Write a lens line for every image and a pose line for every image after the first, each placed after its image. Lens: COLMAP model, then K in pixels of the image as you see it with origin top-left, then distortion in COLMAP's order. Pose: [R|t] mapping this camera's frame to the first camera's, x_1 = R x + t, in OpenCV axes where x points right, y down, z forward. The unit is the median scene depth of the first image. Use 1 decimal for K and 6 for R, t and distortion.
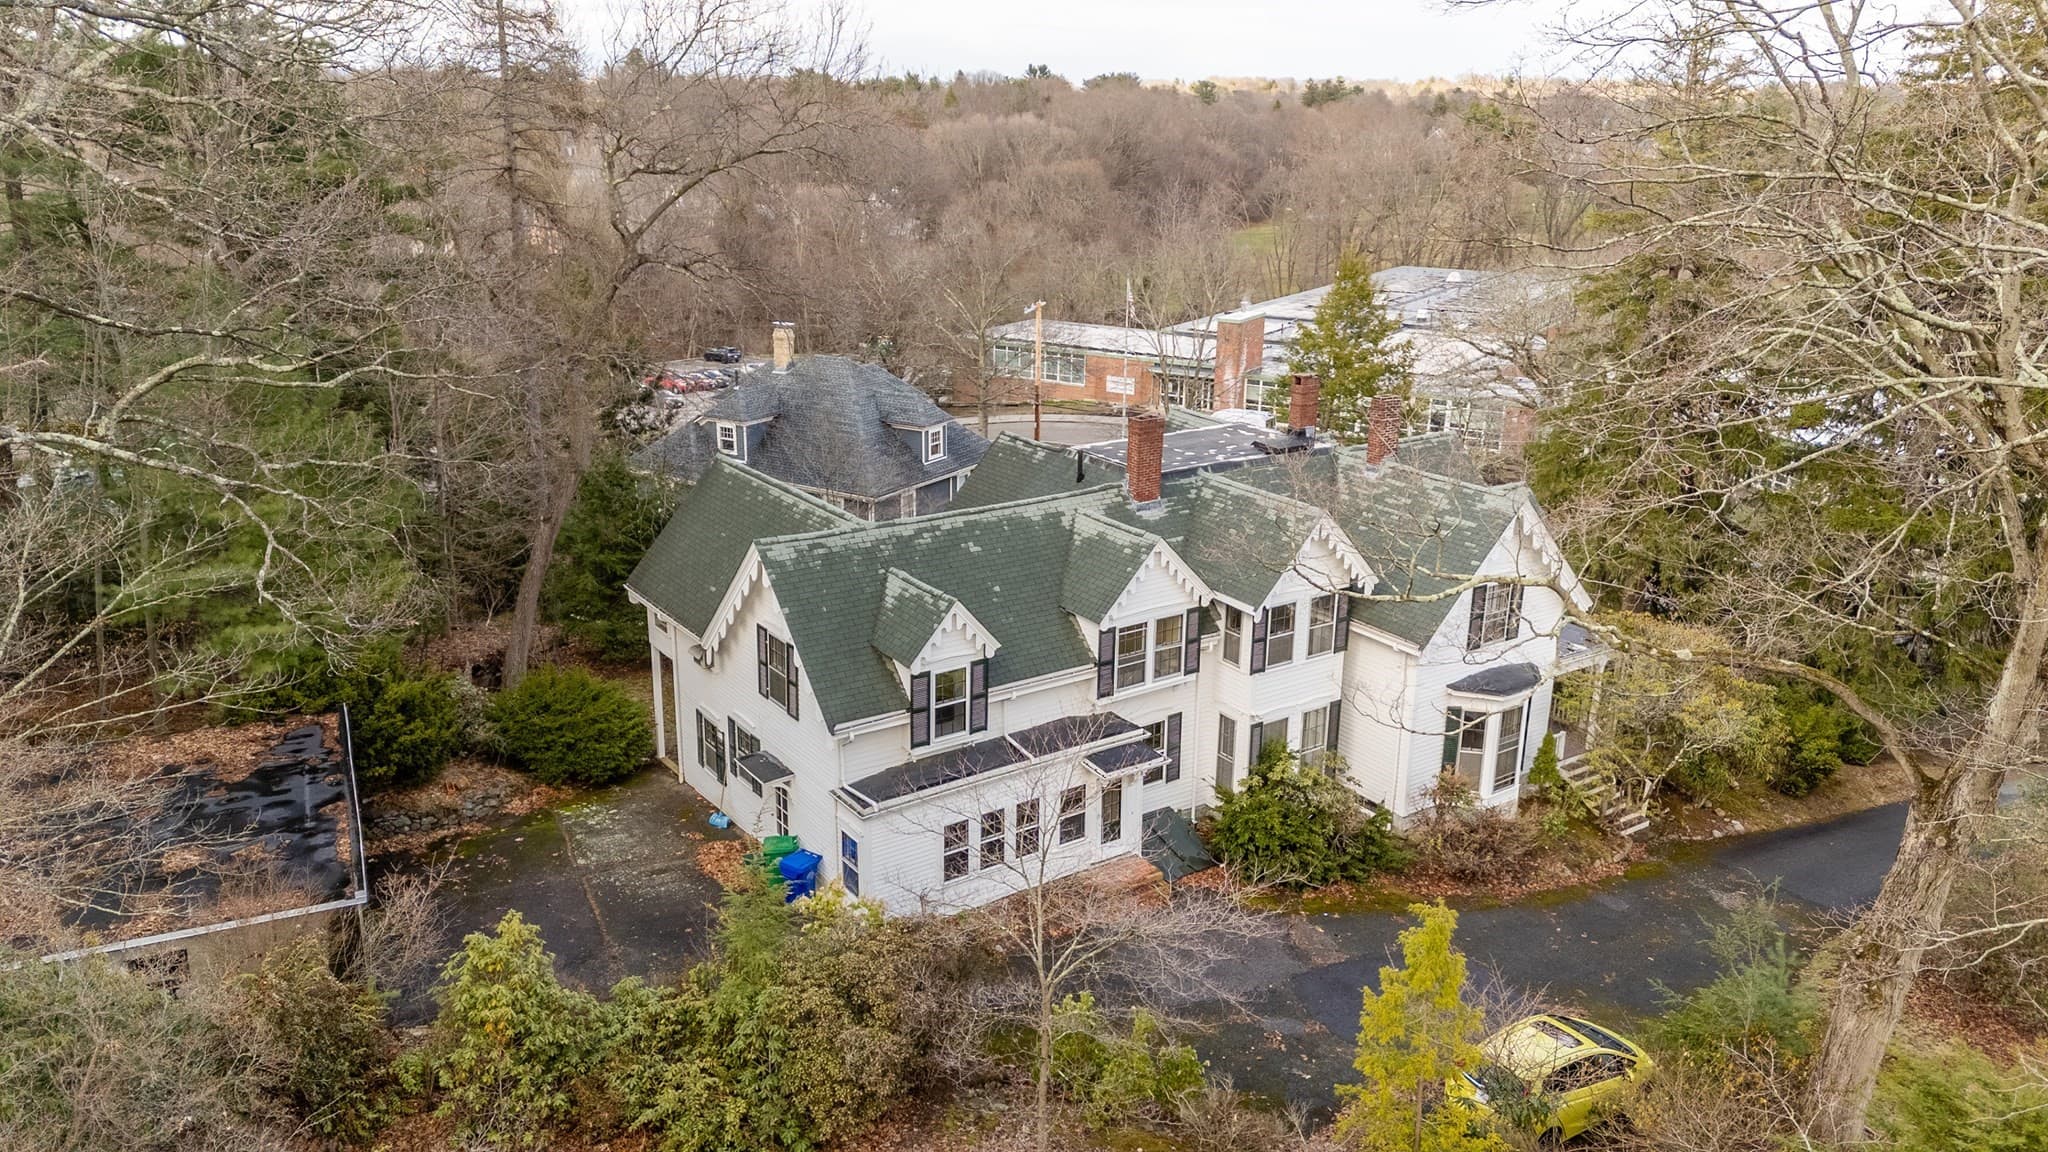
lens RADIAL K [[1533.9, 0, 1024.4], [0, 1533.9, 574.7], [0, 0, 1]] dist [0.075354, -0.039756]
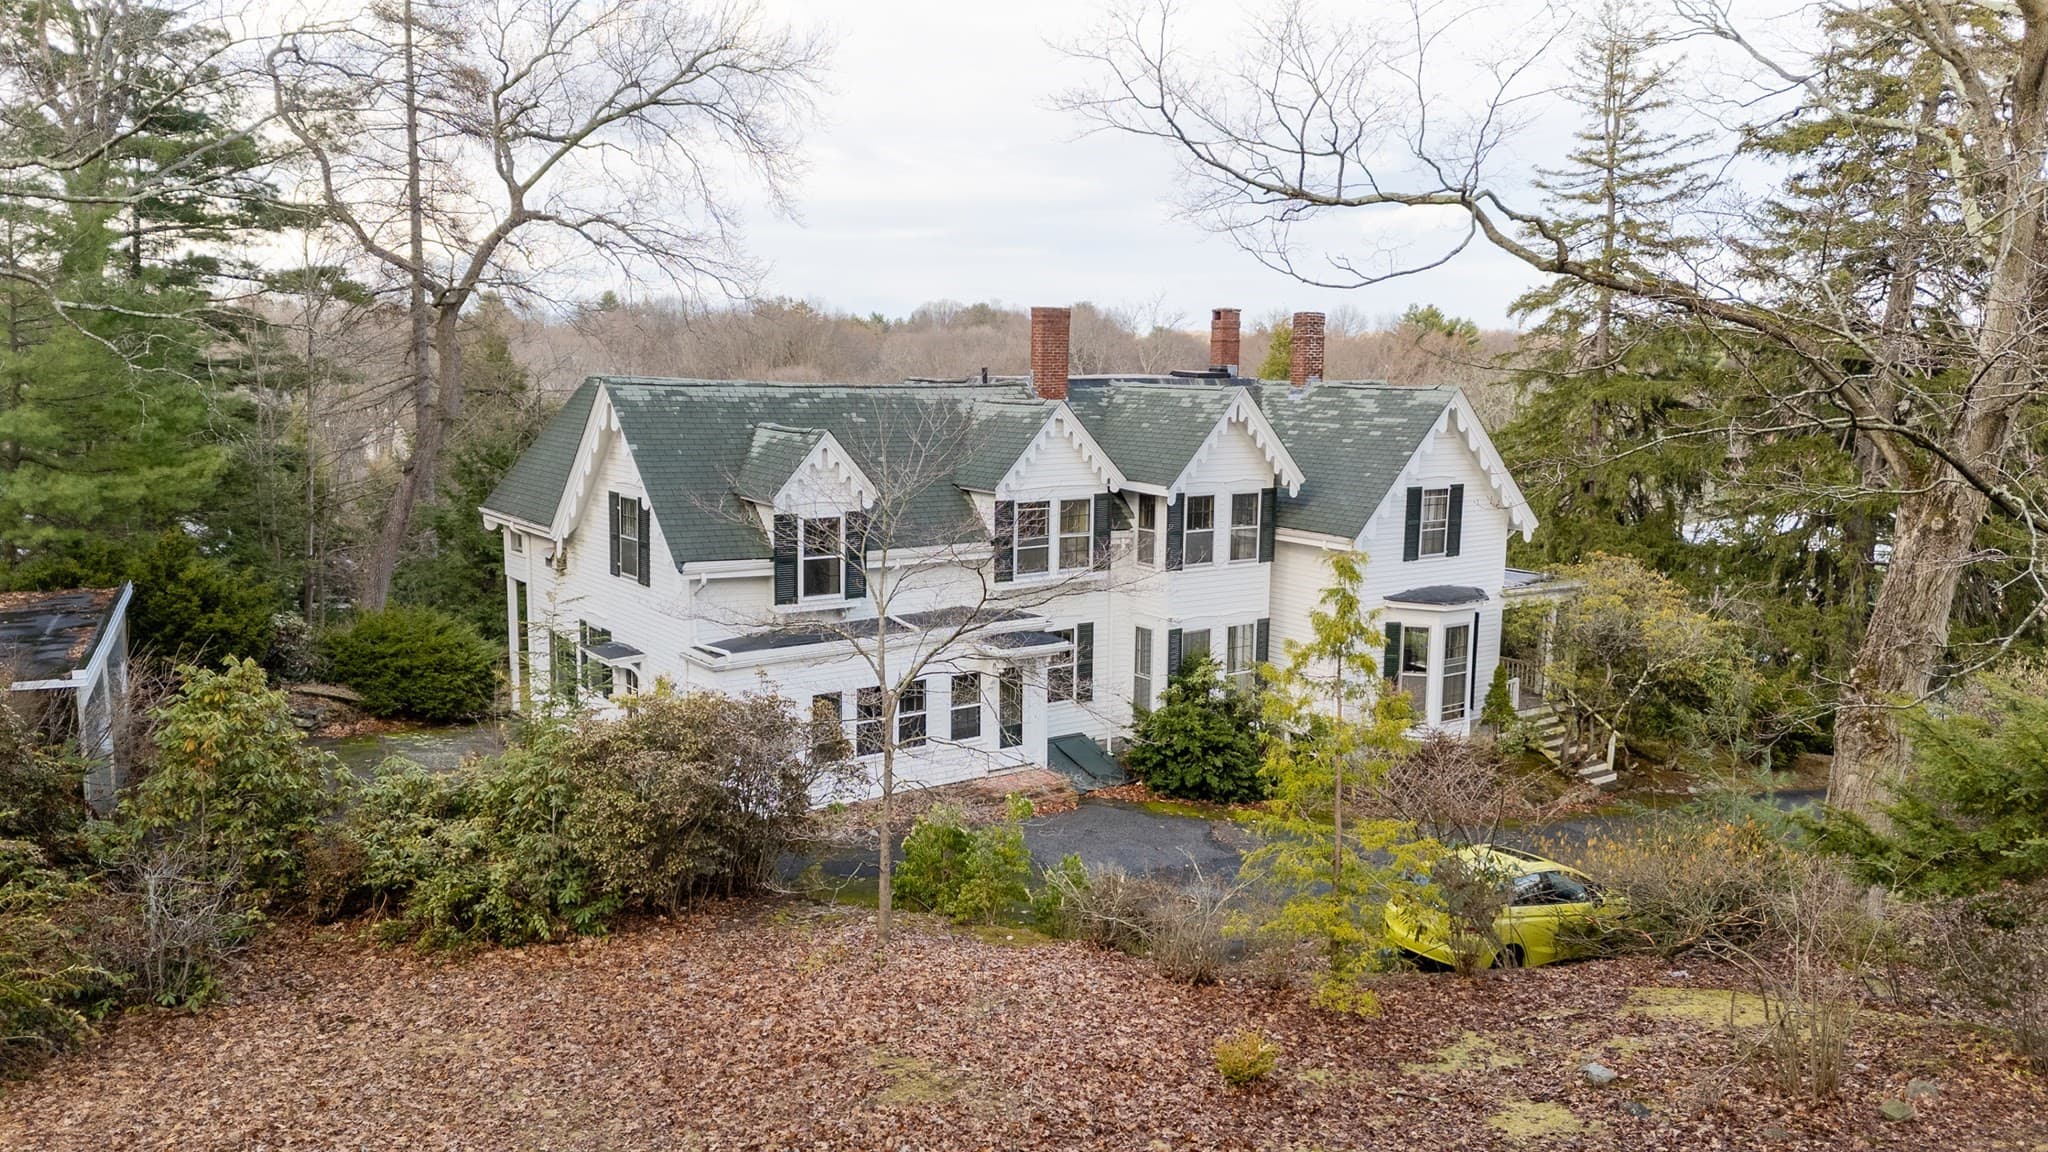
lens RADIAL K [[1533.9, 0, 1026.6], [0, 1533.9, 567.1], [0, 0, 1]] dist [0.075354, -0.039756]
pose [[0.999709, -0.004800, 0.023628, 0.043635], [0.008548, 0.986890, -0.161170, 0.207409], [-0.022545, 0.161325, 0.986644, 0.110824]]
